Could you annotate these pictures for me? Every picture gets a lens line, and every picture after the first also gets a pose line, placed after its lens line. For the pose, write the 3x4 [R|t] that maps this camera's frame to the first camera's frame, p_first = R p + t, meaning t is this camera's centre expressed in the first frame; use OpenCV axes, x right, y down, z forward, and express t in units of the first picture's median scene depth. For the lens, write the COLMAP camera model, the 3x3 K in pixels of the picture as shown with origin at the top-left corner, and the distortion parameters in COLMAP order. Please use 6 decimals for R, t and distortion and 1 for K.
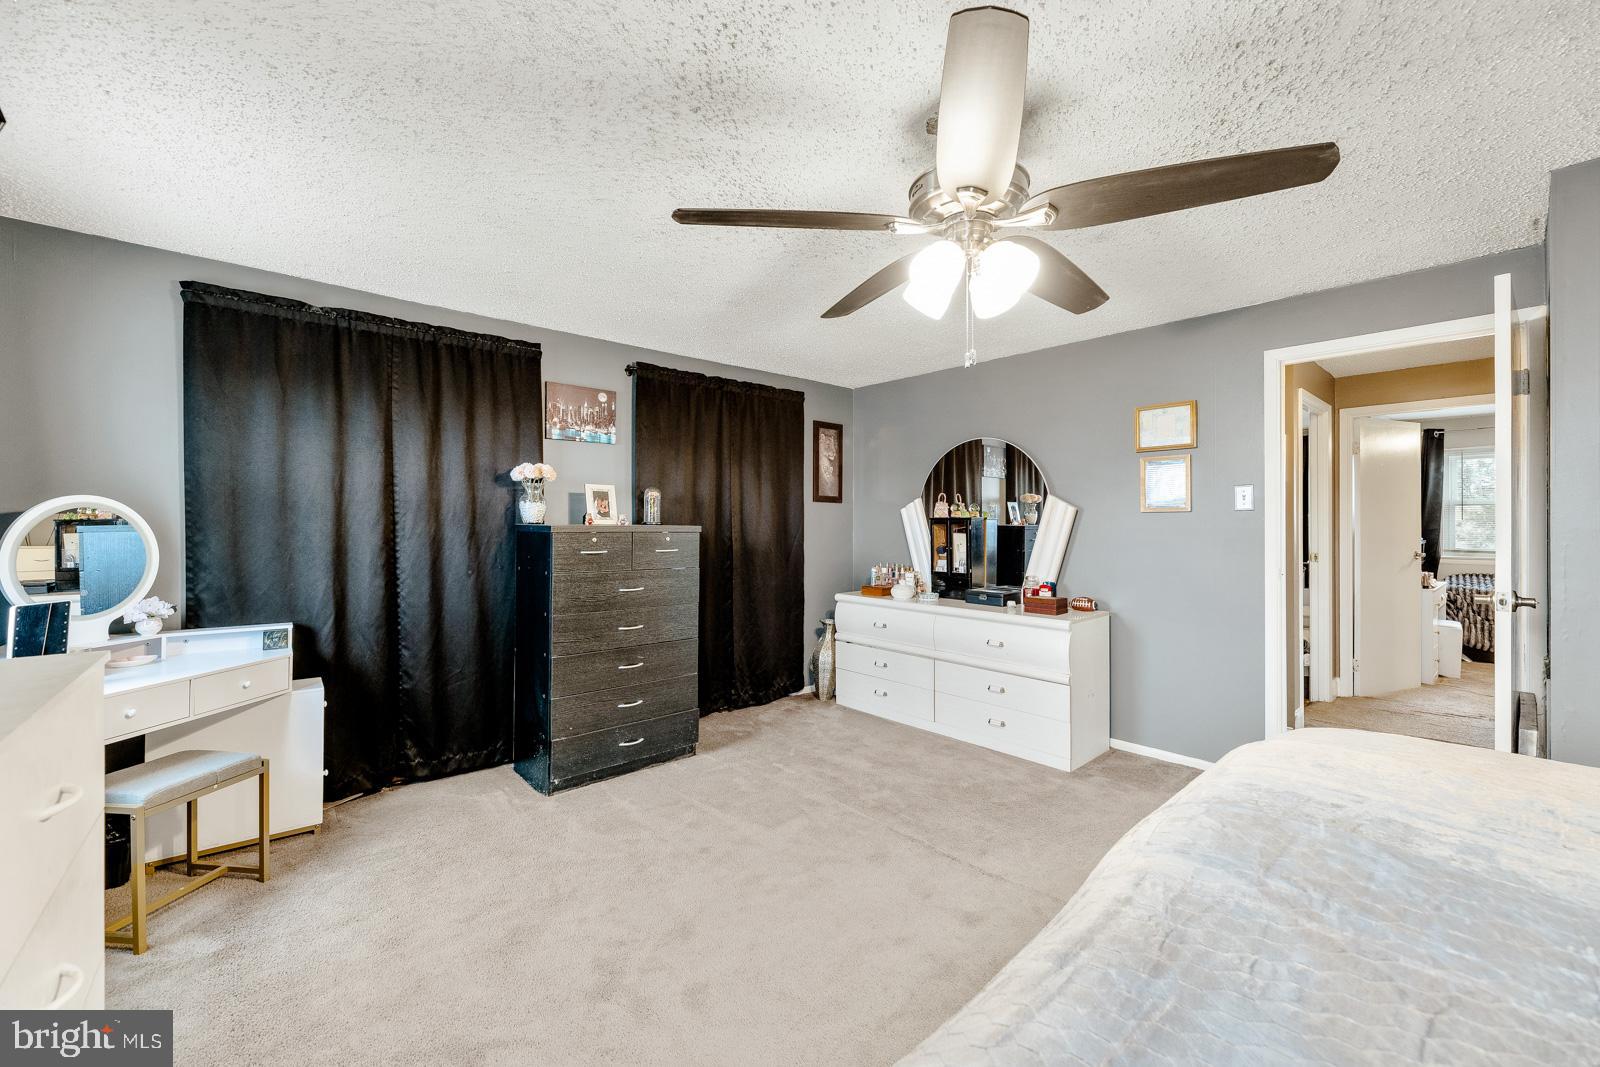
lens RADIAL K [[648.7, 0, 799.1], [0, 648.7, 525.6], [0, 0, 1]] dist [0.001625, 0.000315]
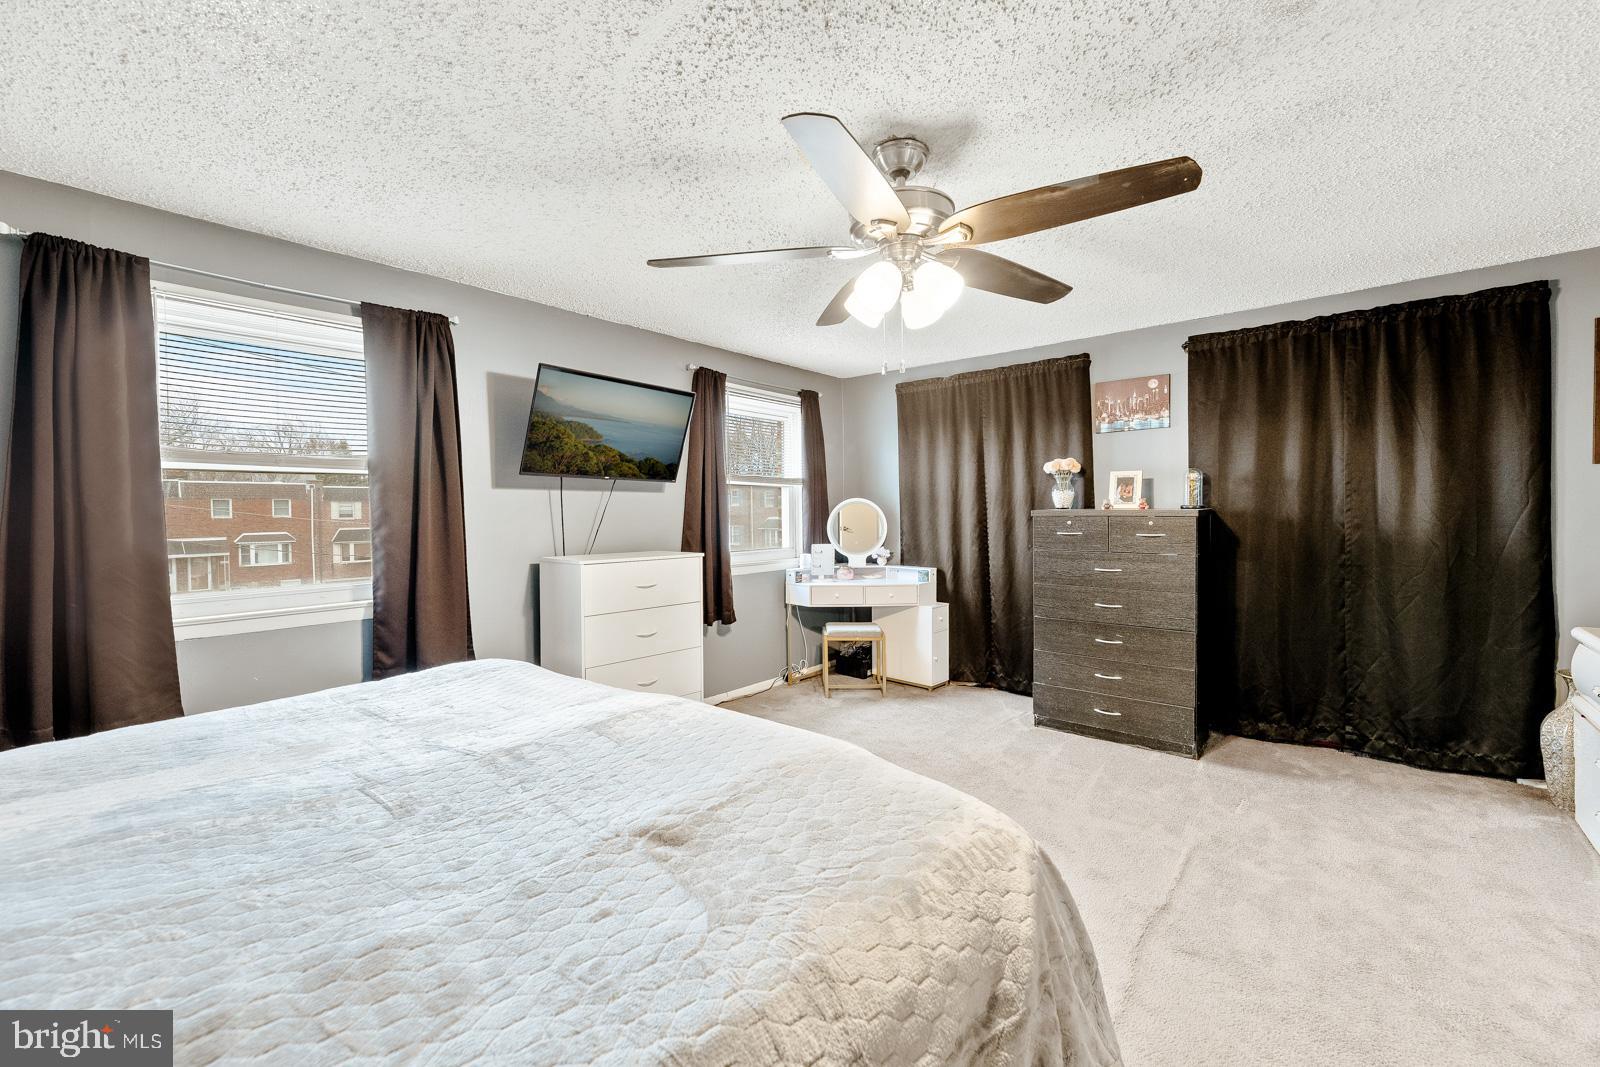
lens RADIAL K [[648.7, 0, 799.1], [0, 648.7, 525.6], [0, 0, 1]] dist [0.001625, 0.000315]
pose [[0.132816, 0.021043, -0.990917, 0.709975], [0.009358, 0.999703, 0.022483, -0.003121], [0.991097, -0.012260, 0.132580, 0.346190]]
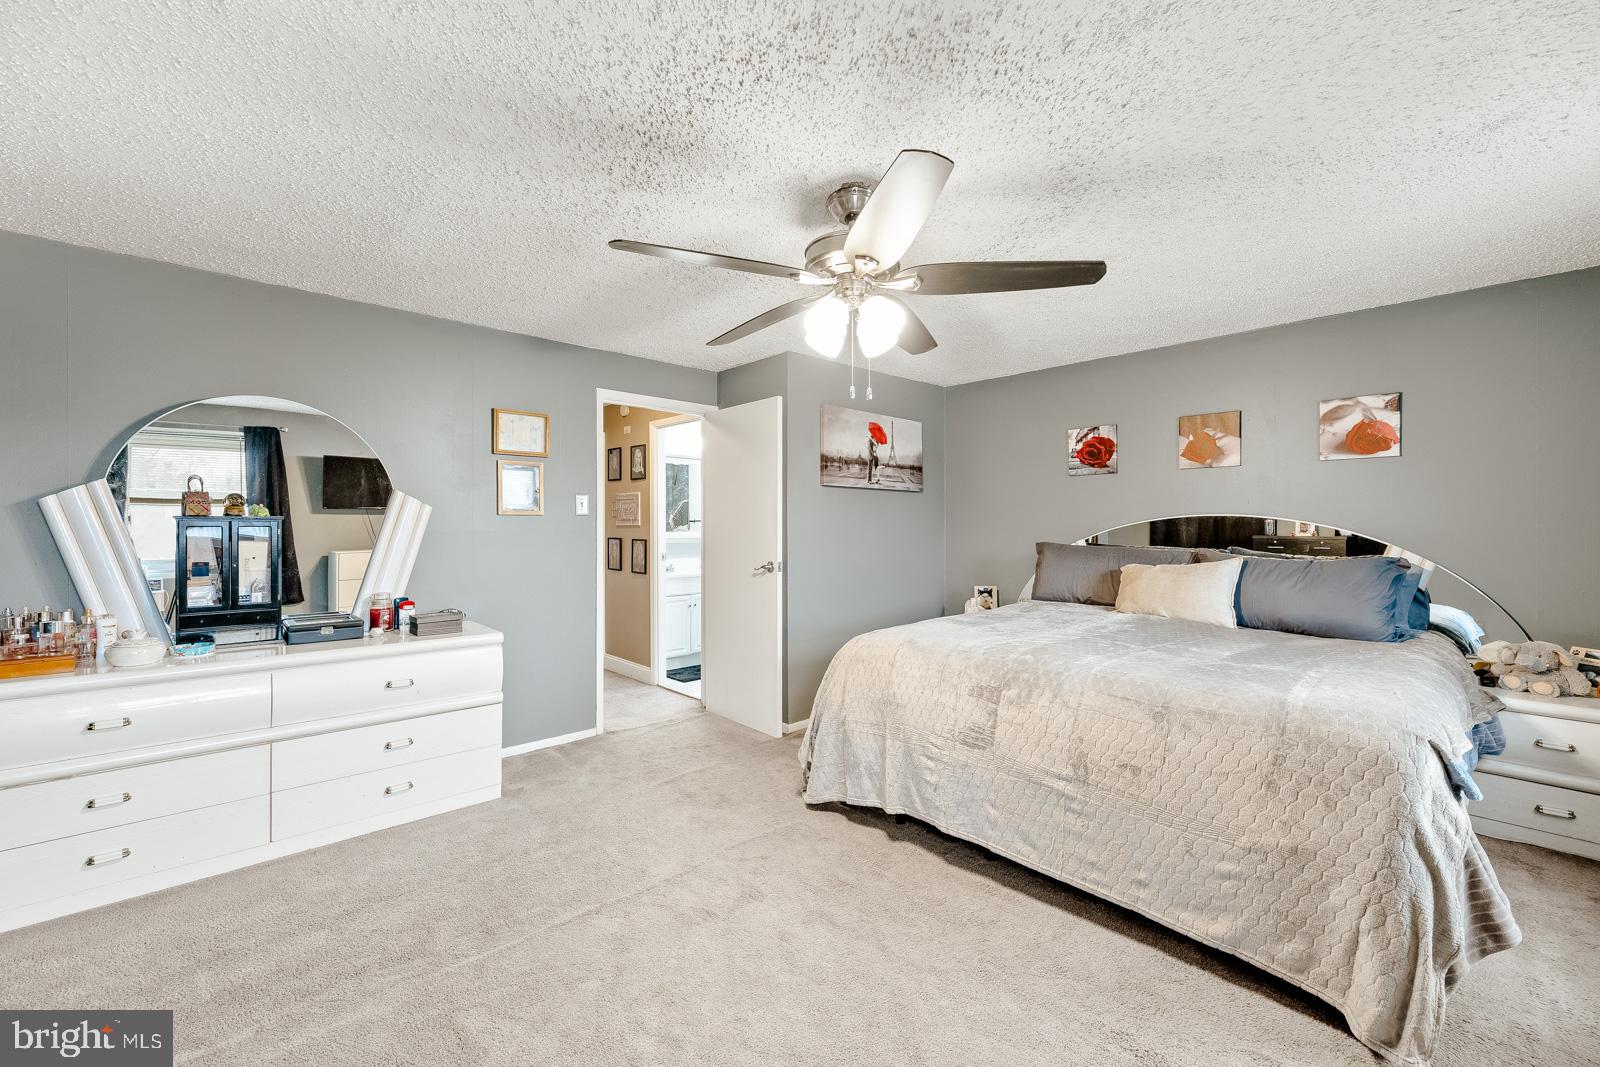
lens RADIAL K [[657.6, 0, 800.0], [0, 657.6, 533.5], [0, 0, 1]] dist [-0.000317, -0.000018]
pose [[-0.028639, -0.011477, 0.999524, -0.510834], [0.000591, 0.999934, 0.011498, -0.003139], [-0.999590, 0.000920, -0.028630, 0.592012]]
